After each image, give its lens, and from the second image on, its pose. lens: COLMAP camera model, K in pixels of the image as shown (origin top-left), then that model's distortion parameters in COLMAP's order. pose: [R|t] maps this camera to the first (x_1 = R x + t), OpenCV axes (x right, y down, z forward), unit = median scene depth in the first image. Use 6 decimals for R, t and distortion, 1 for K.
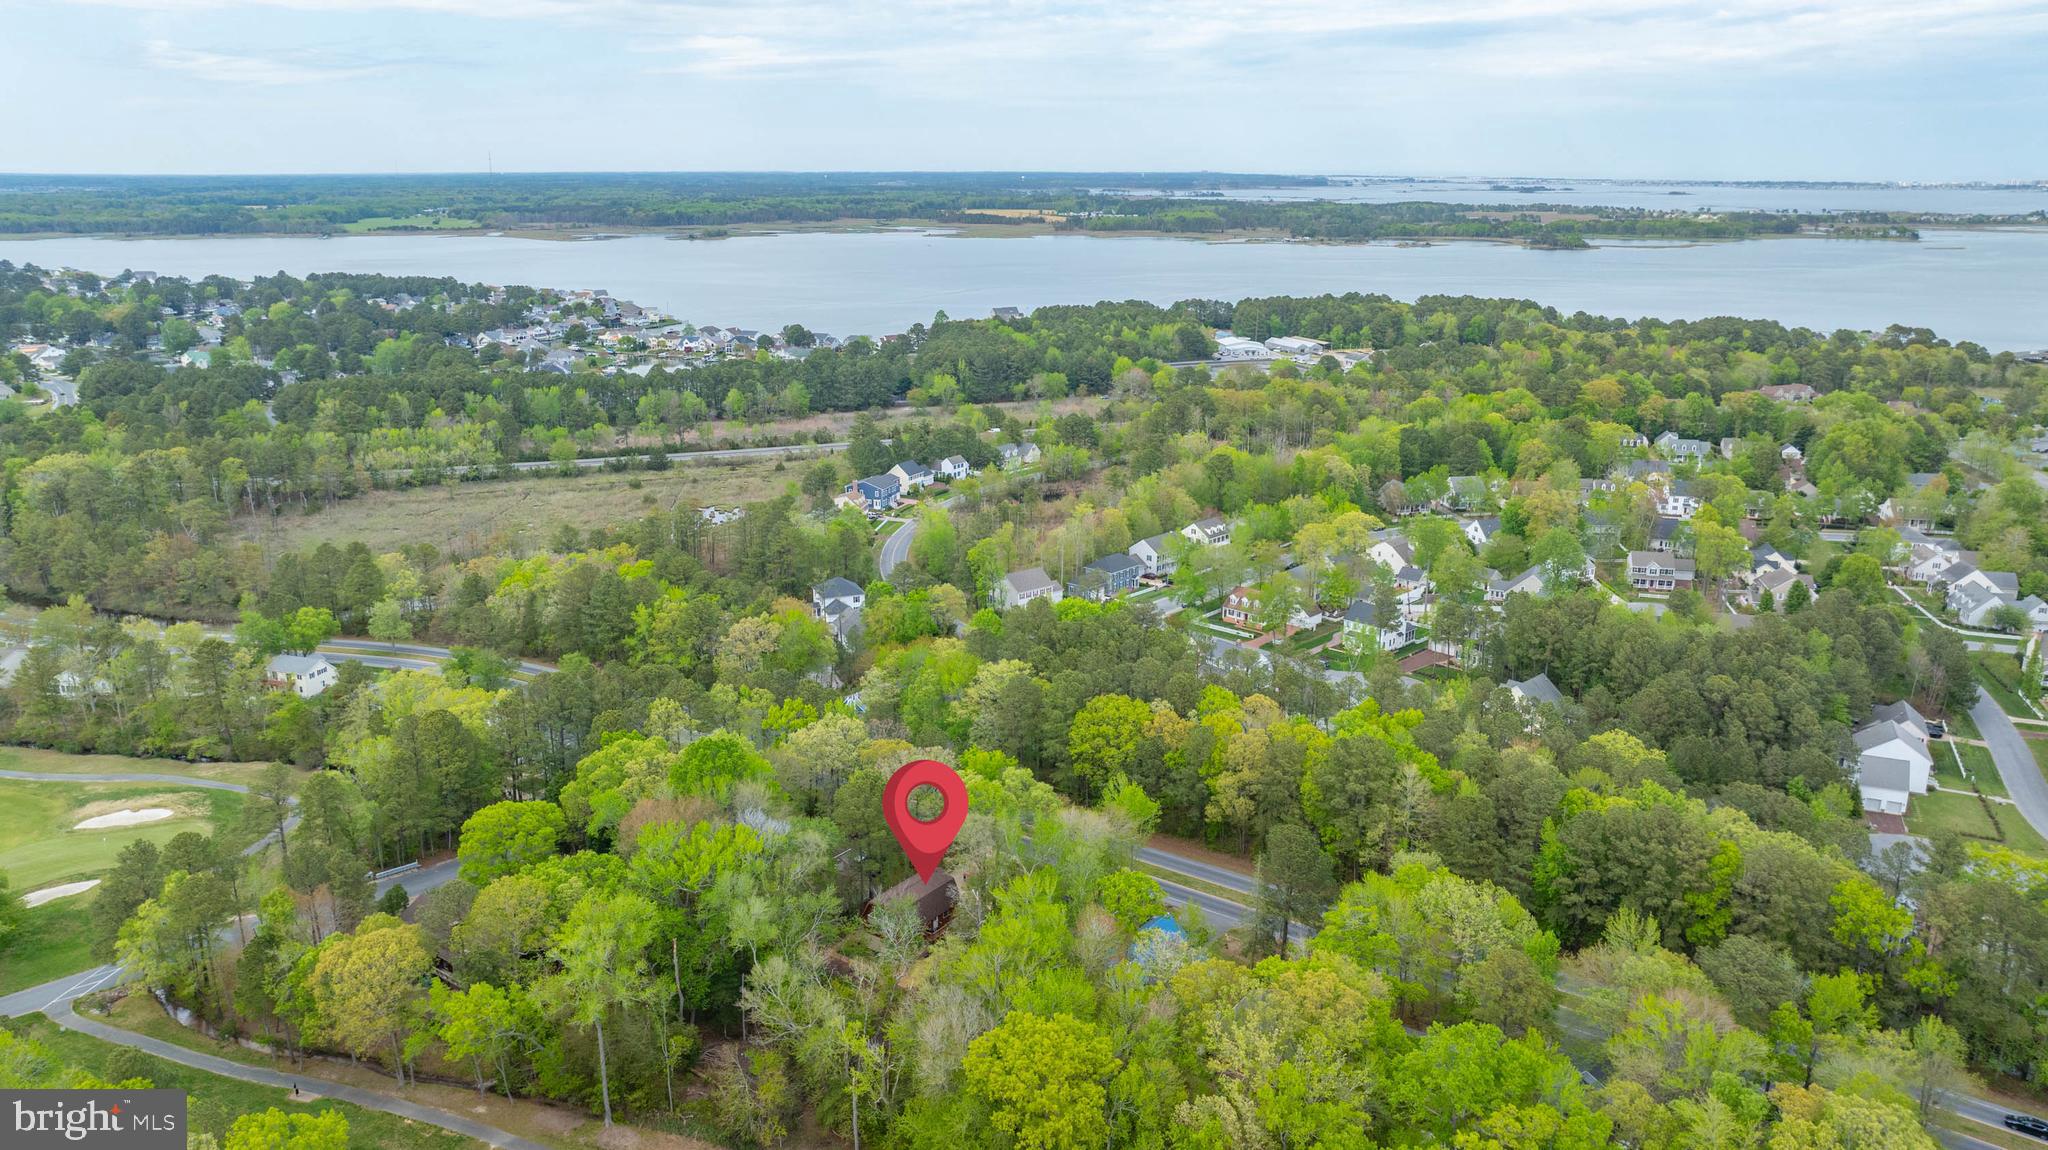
lens RADIAL K [[1468.8, 0, 1026.9], [0, 1468.8, 572.9], [0, 0, 1]] dist [-0.031331, 0.025151]
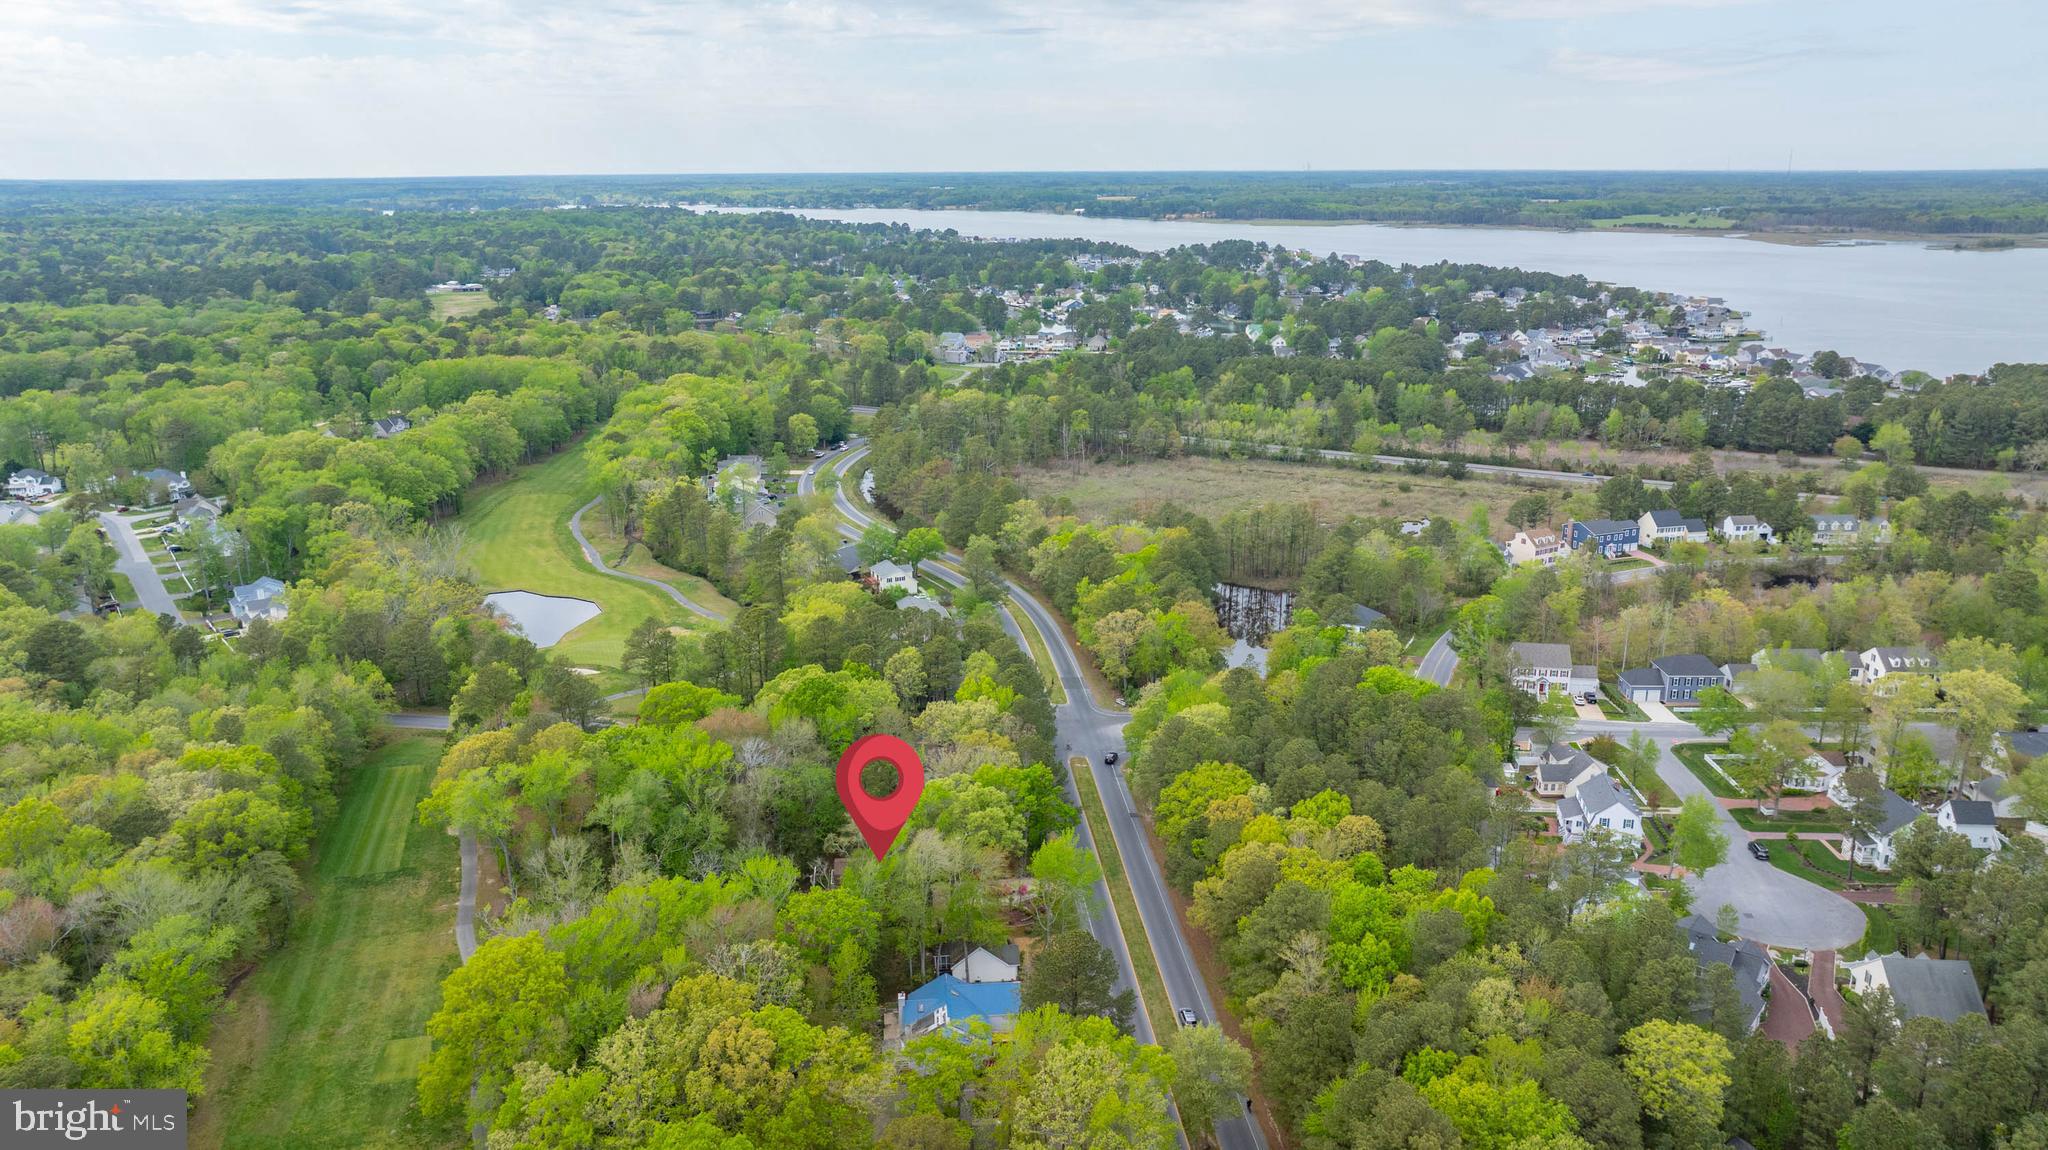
lens RADIAL K [[1468.8, 0, 1021.0], [0, 1468.8, 570.9], [0, 0, 1]] dist [-0.031331, 0.025151]
pose [[0.652125, 0.198122, -0.731765, 0.172873], [-0.197590, 0.976305, 0.088245, -0.024431], [0.731909, 0.087043, 0.675820, 0.088402]]
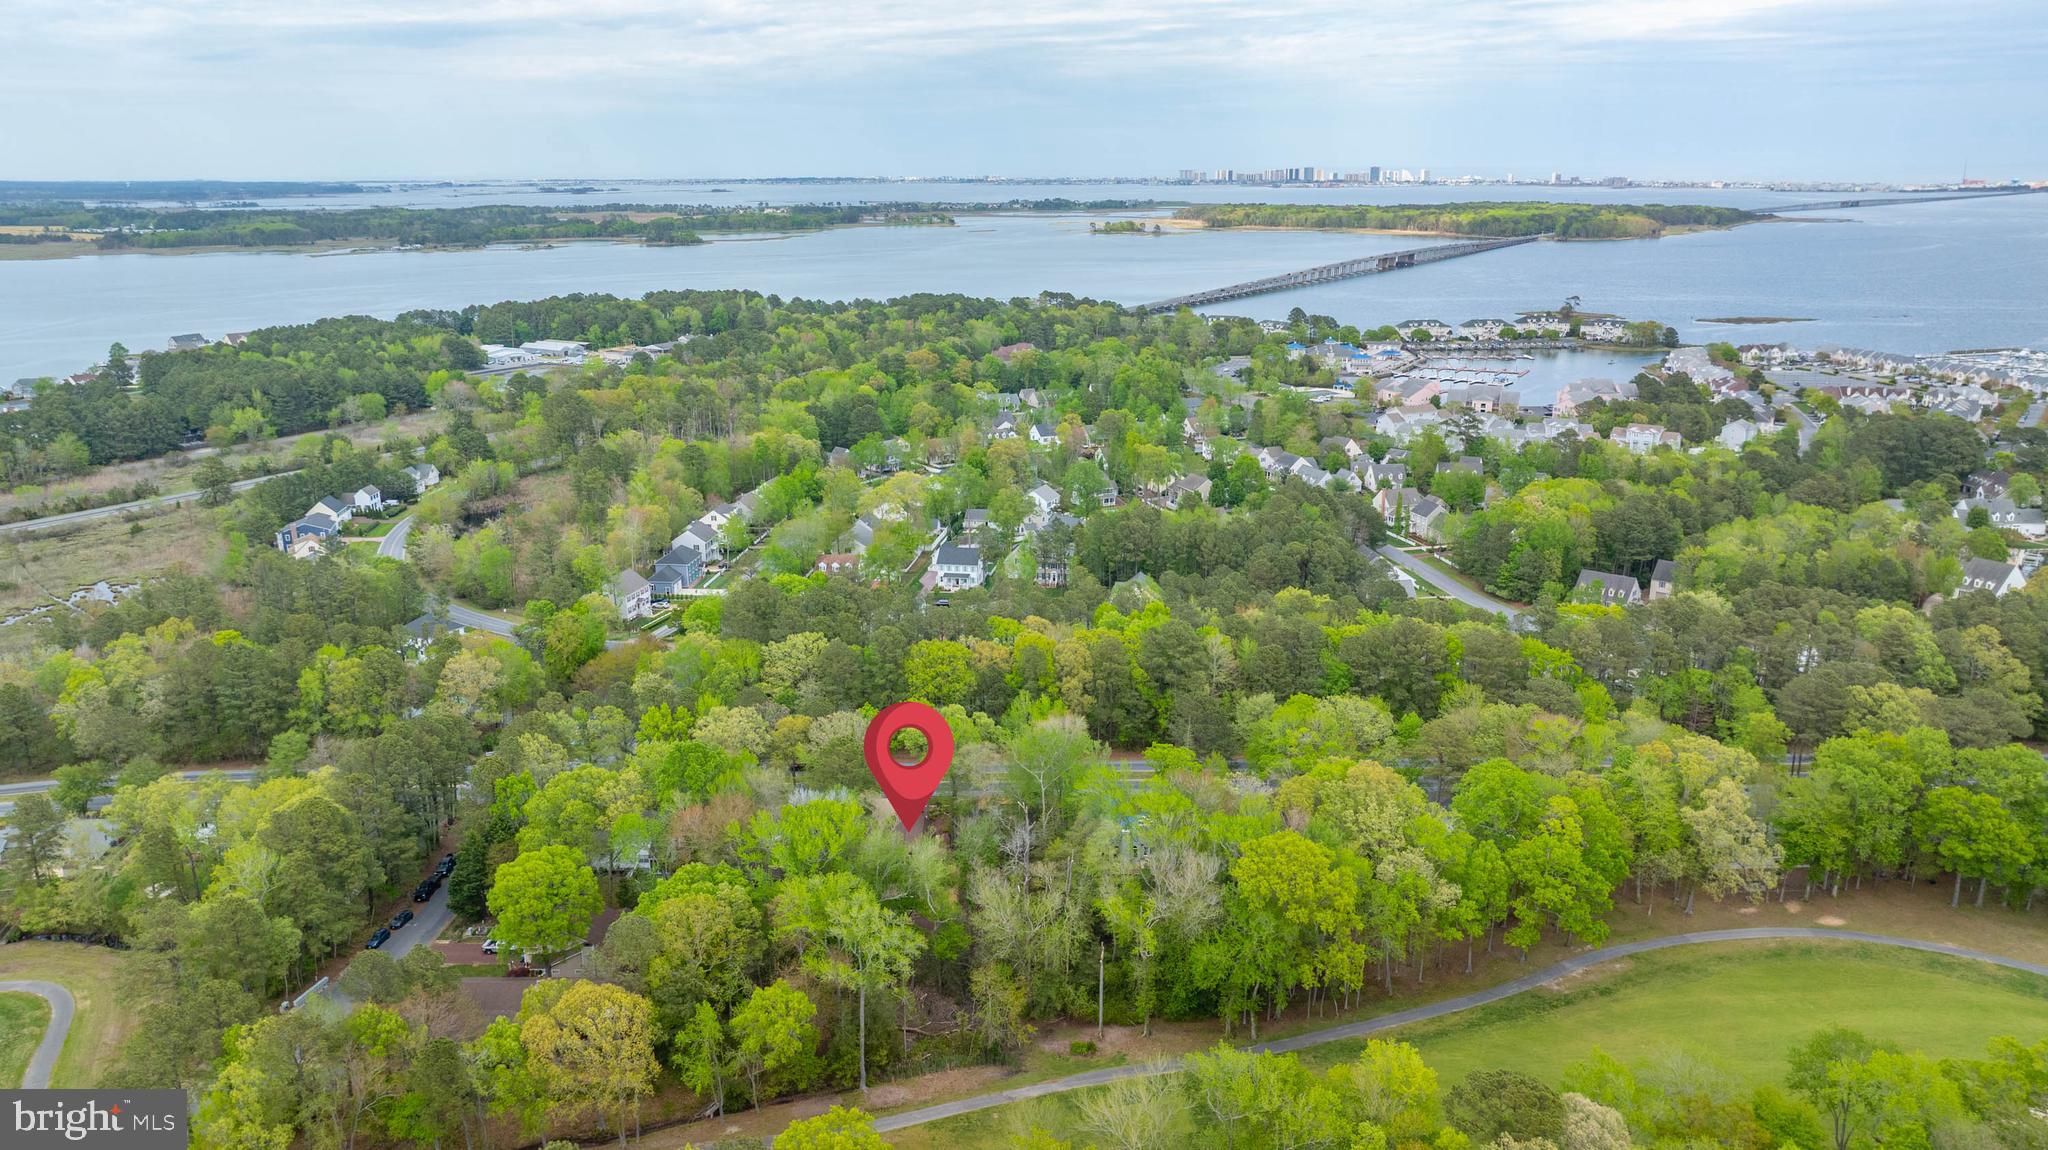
lens RADIAL K [[1468.8, 0, 1024.1], [0, 1468.8, 579.8], [0, 0, 1]] dist [-0.031331, 0.025151]
pose [[0.810551, -0.165525, 0.561790, -0.140089], [0.163824, 0.985018, 0.053859, -0.002488], [-0.562289, 0.048379, 0.825525, 0.012202]]
